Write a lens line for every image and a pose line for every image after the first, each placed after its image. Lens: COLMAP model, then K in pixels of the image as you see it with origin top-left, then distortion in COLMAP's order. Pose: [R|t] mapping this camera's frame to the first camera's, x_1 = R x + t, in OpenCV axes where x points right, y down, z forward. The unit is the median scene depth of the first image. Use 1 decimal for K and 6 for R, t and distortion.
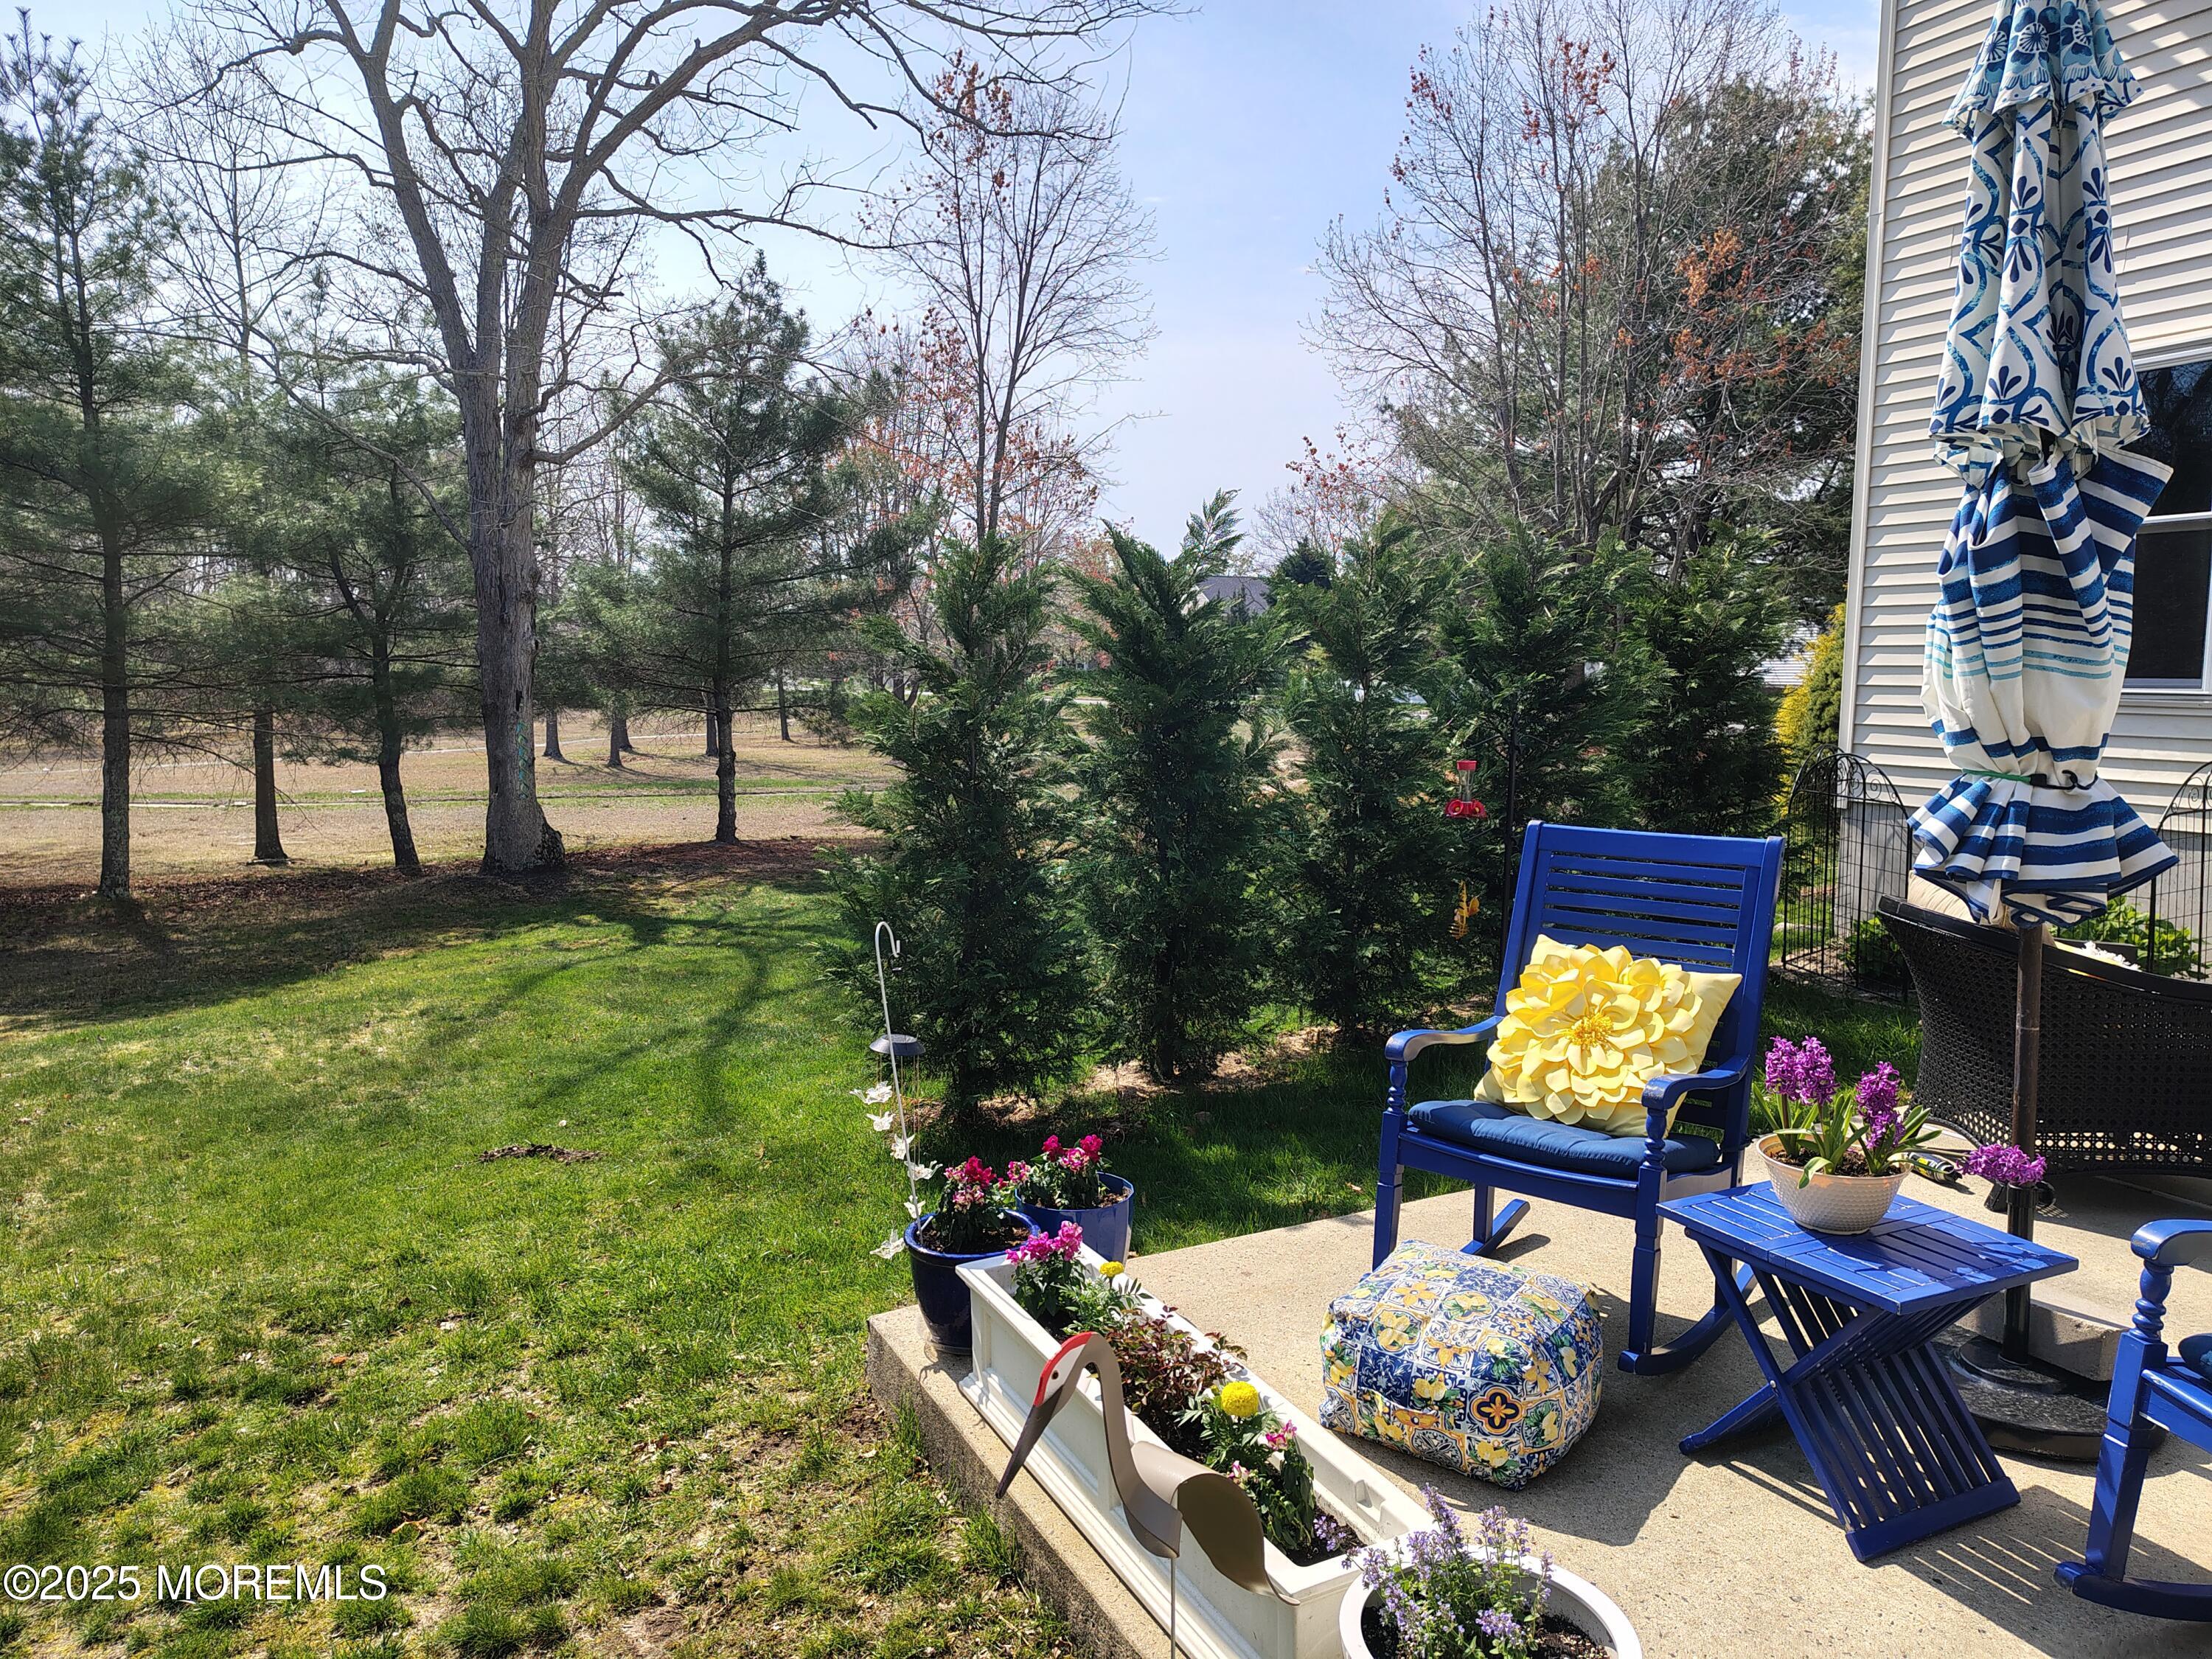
lens RADIAL K [[1521.7, 0, 1109.3], [0, 1521.7, 830.0], [0, 0, 1]] dist [0.025998, -0.018397]
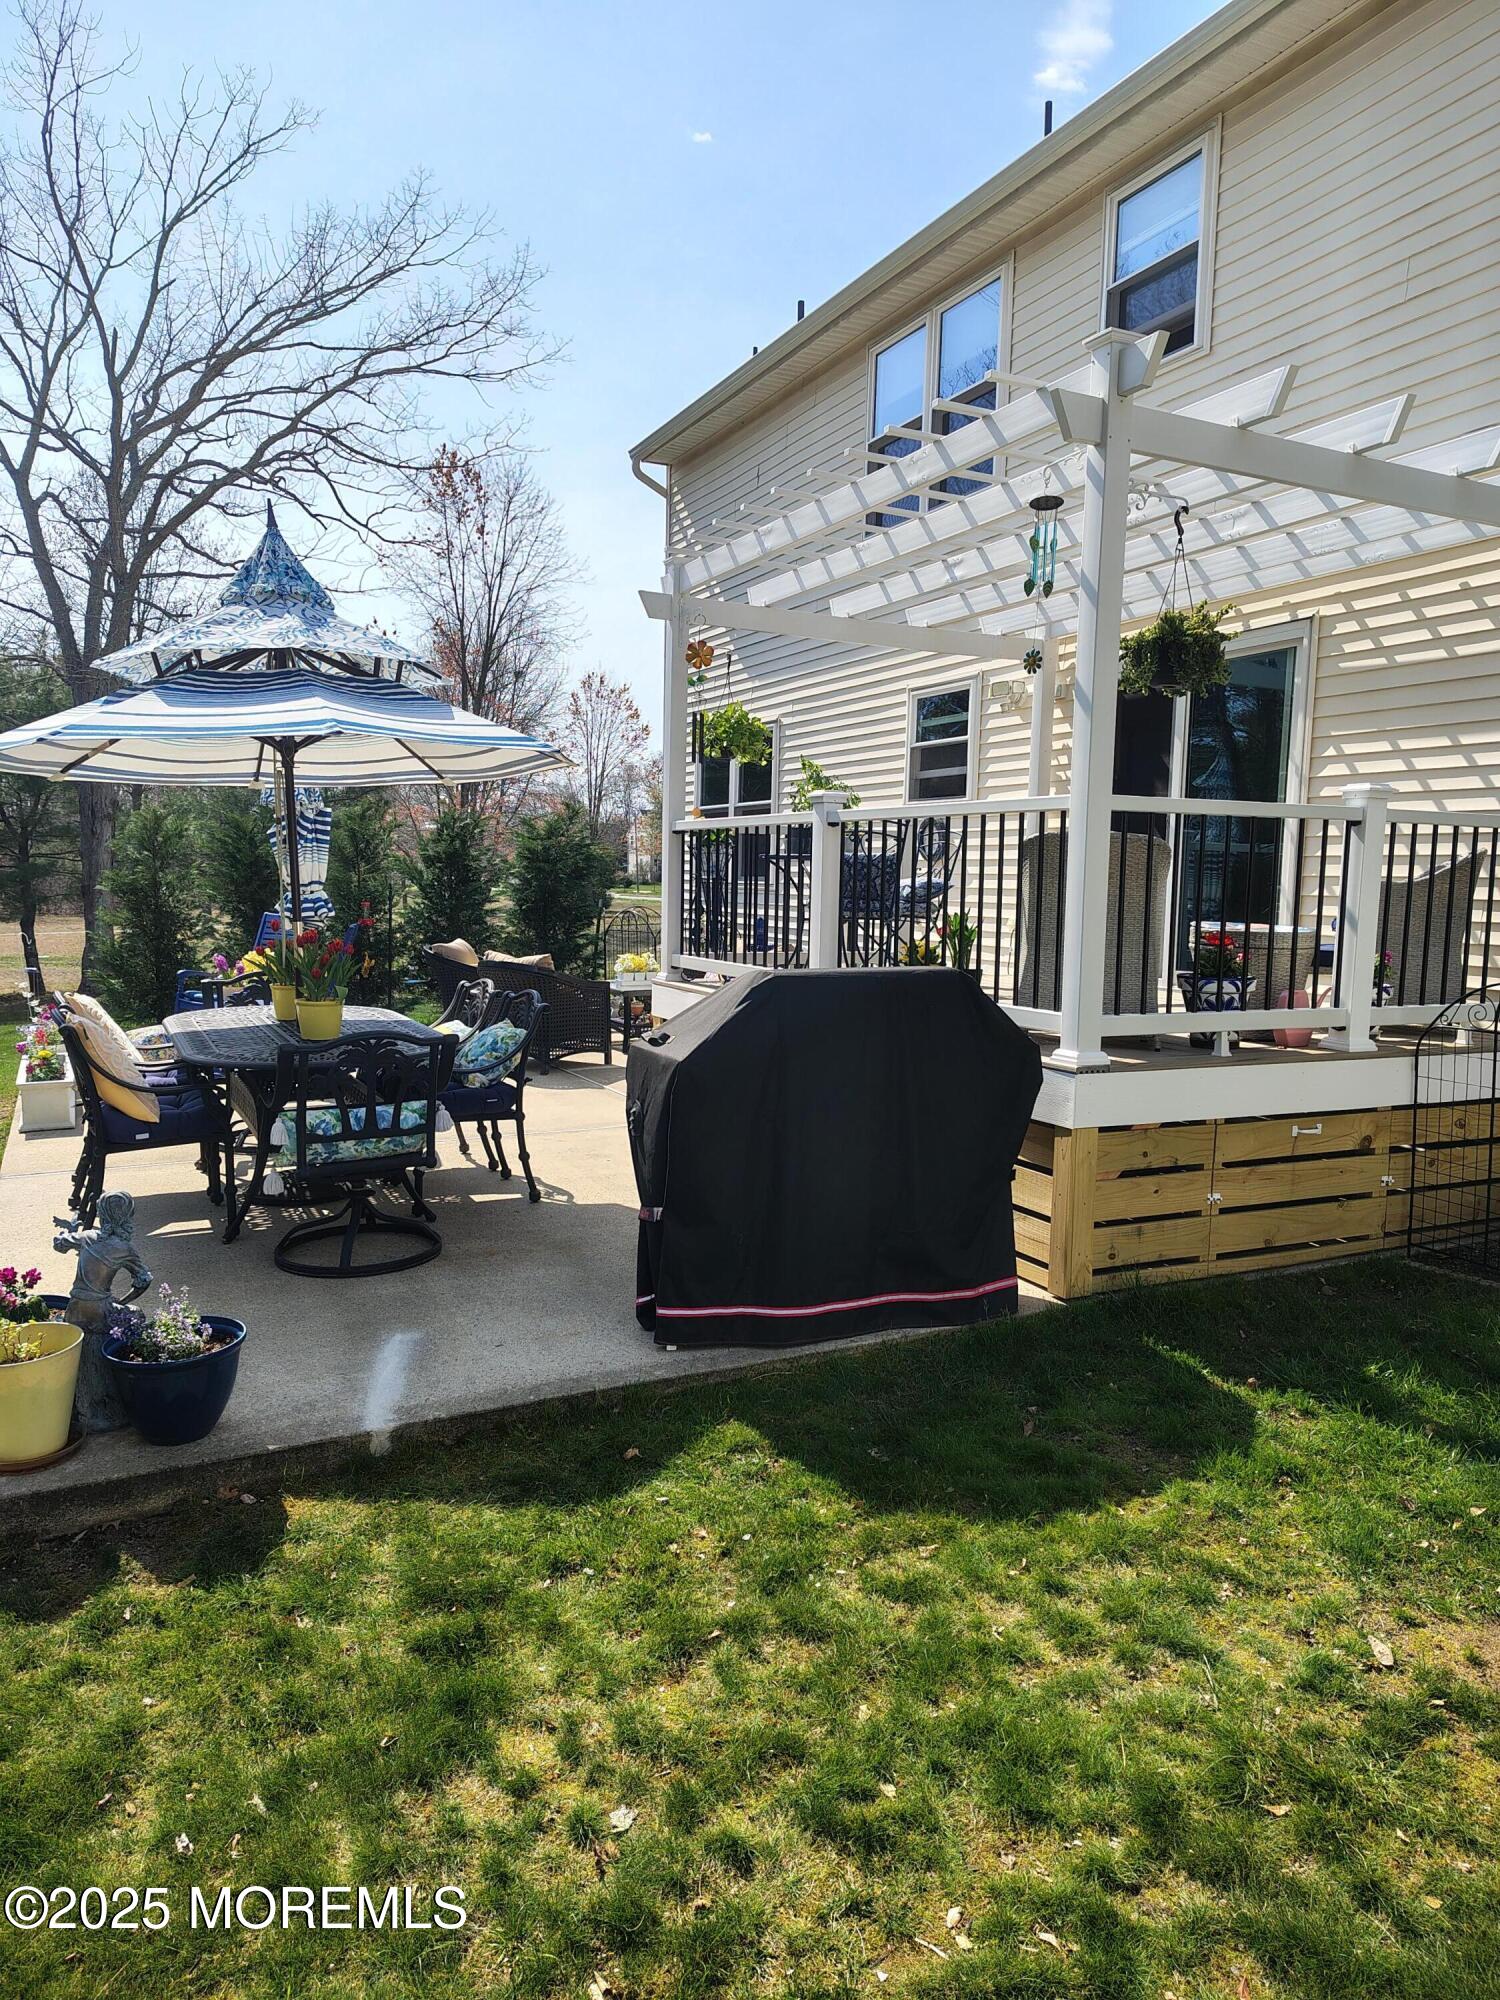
lens RADIAL K [[1375.9, 0, 748.1], [0, 1375.9, 1012.8], [0, 0, 1]] dist [0.025998, -0.018397]
pose [[0.999856, 0.012925, -0.011038, 0.270294], [-0.012957, 0.999912, -0.002862, 0.040511], [0.011000, 0.003005, 0.999935, -0.383675]]
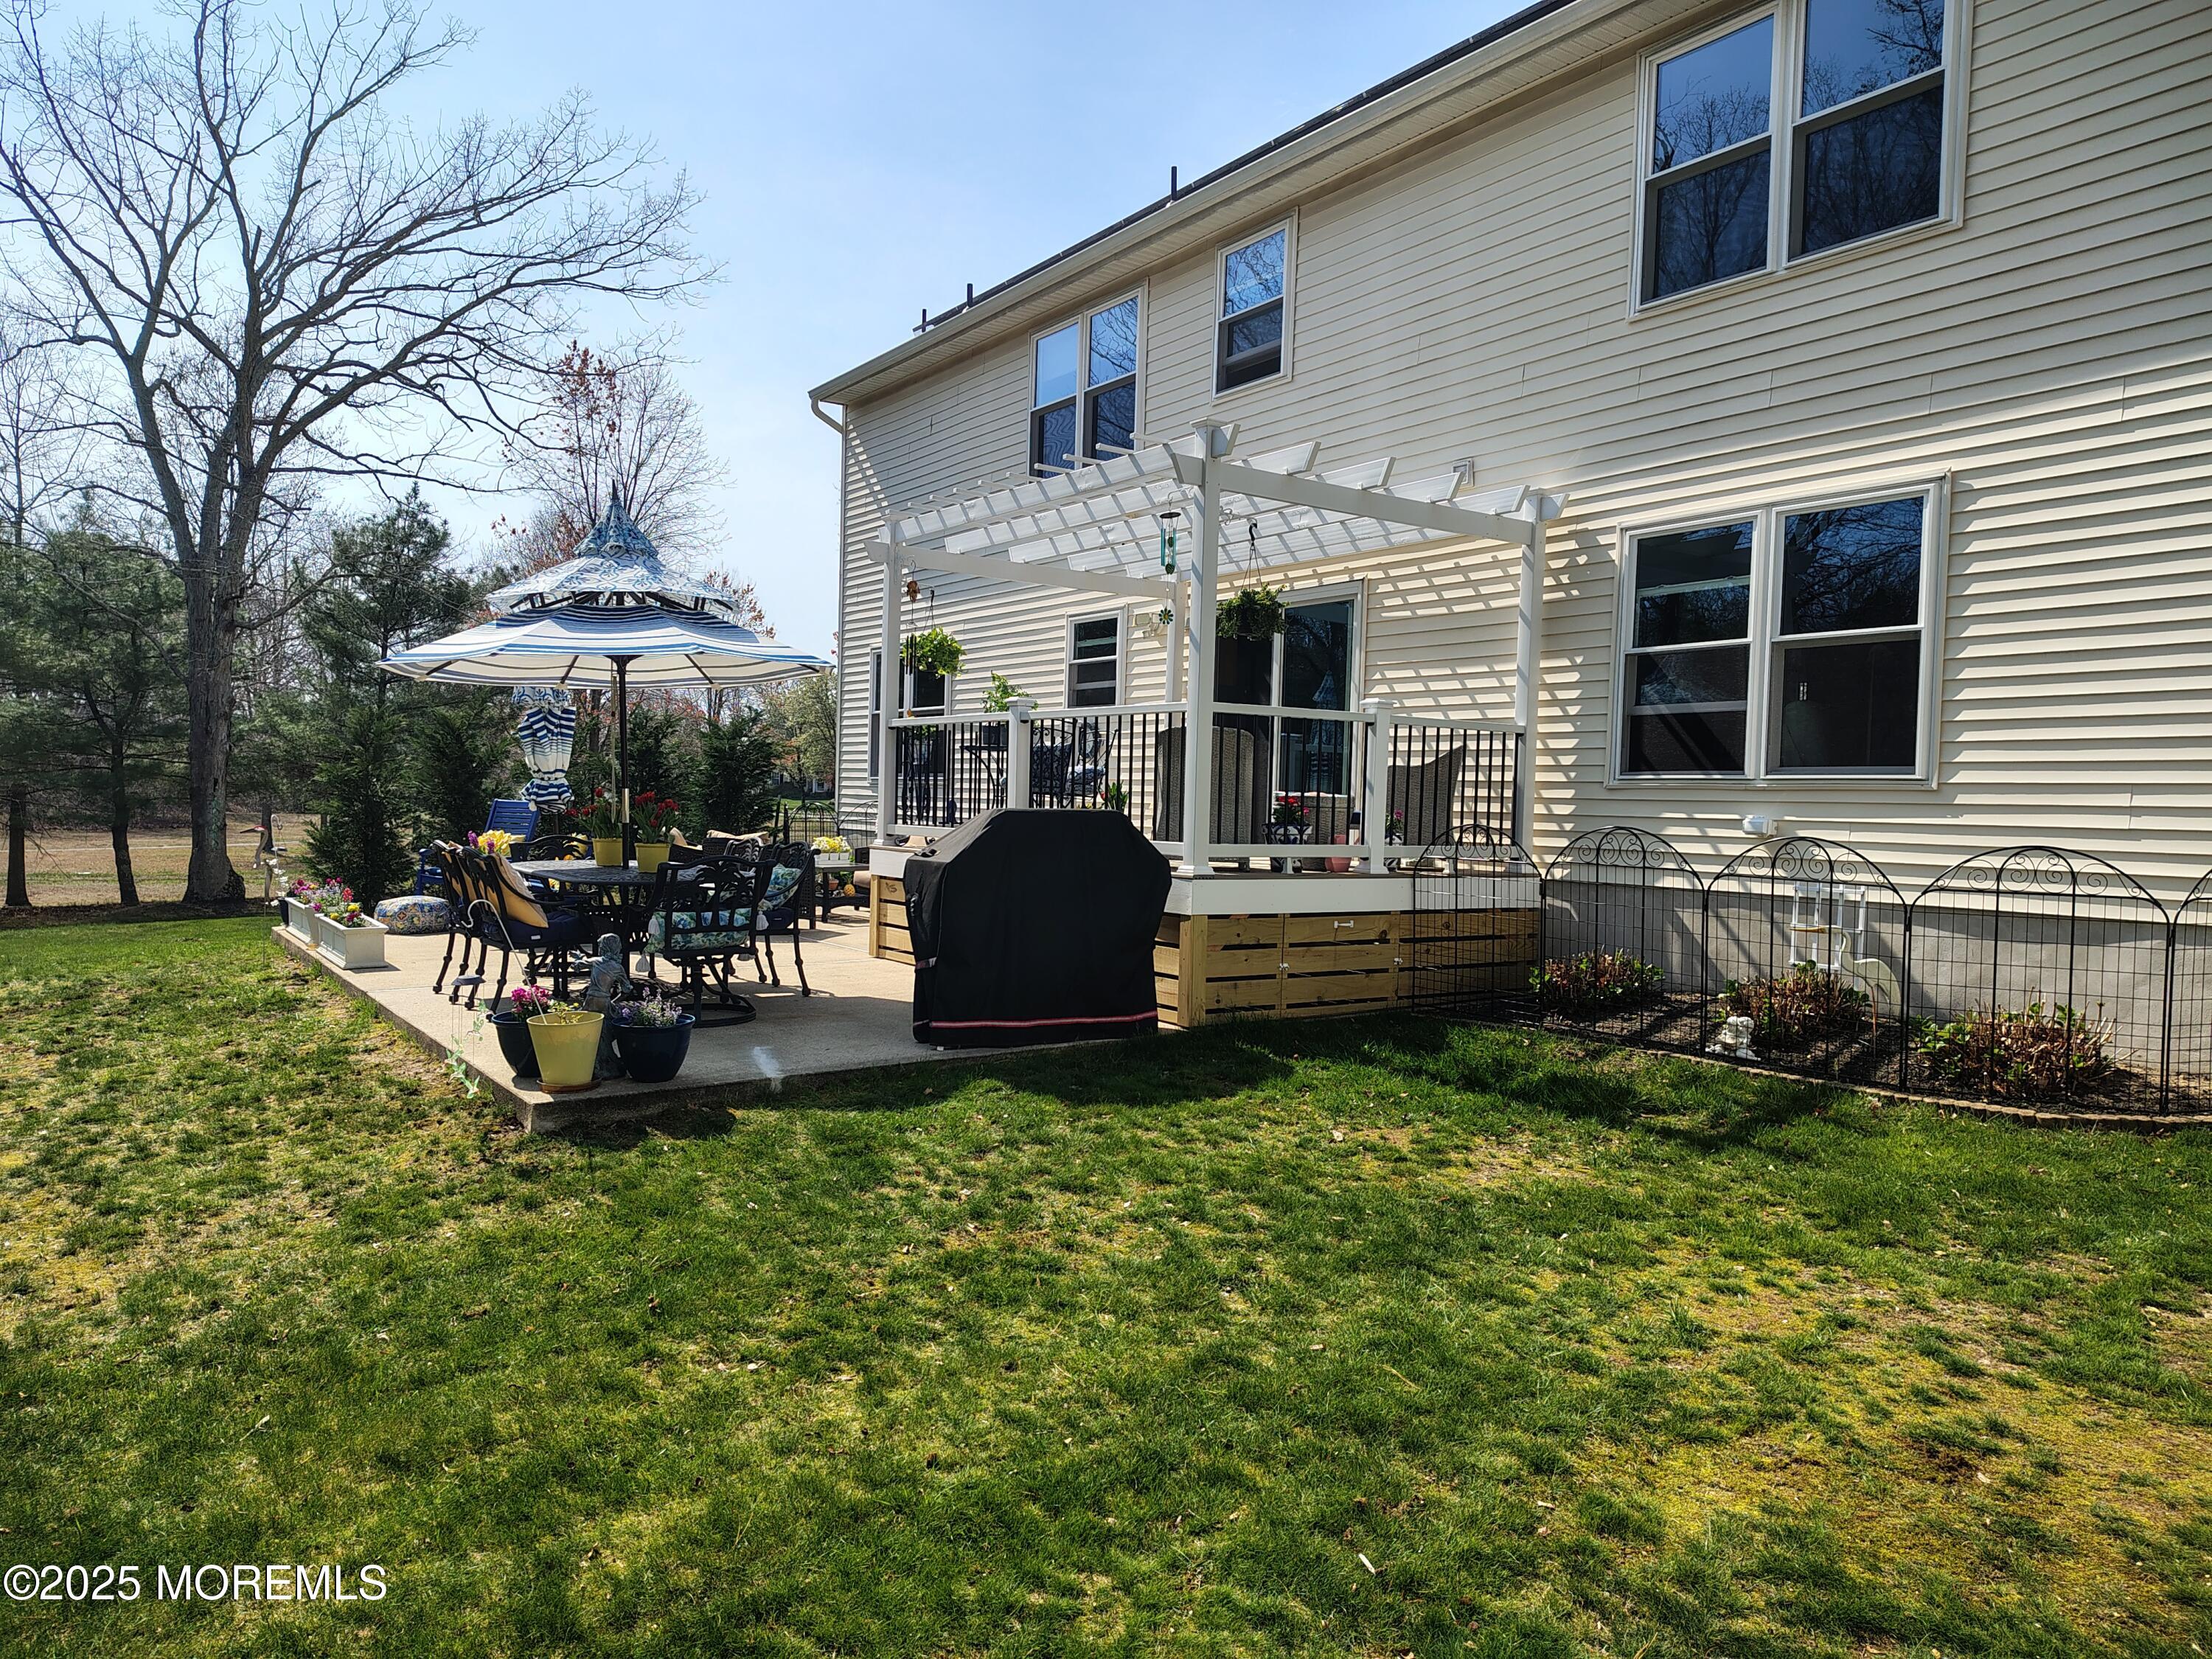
lens RADIAL K [[1521.7, 0, 1093.3], [0, 1521.7, 837.2], [0, 0, 1]] dist [0.025998, -0.018397]
pose [[0.990855, 0.014214, 0.134182, 0.242701], [-0.004207, 0.997207, -0.074570, 0.068995], [-0.134867, 0.073323, 0.988147, -0.547660]]
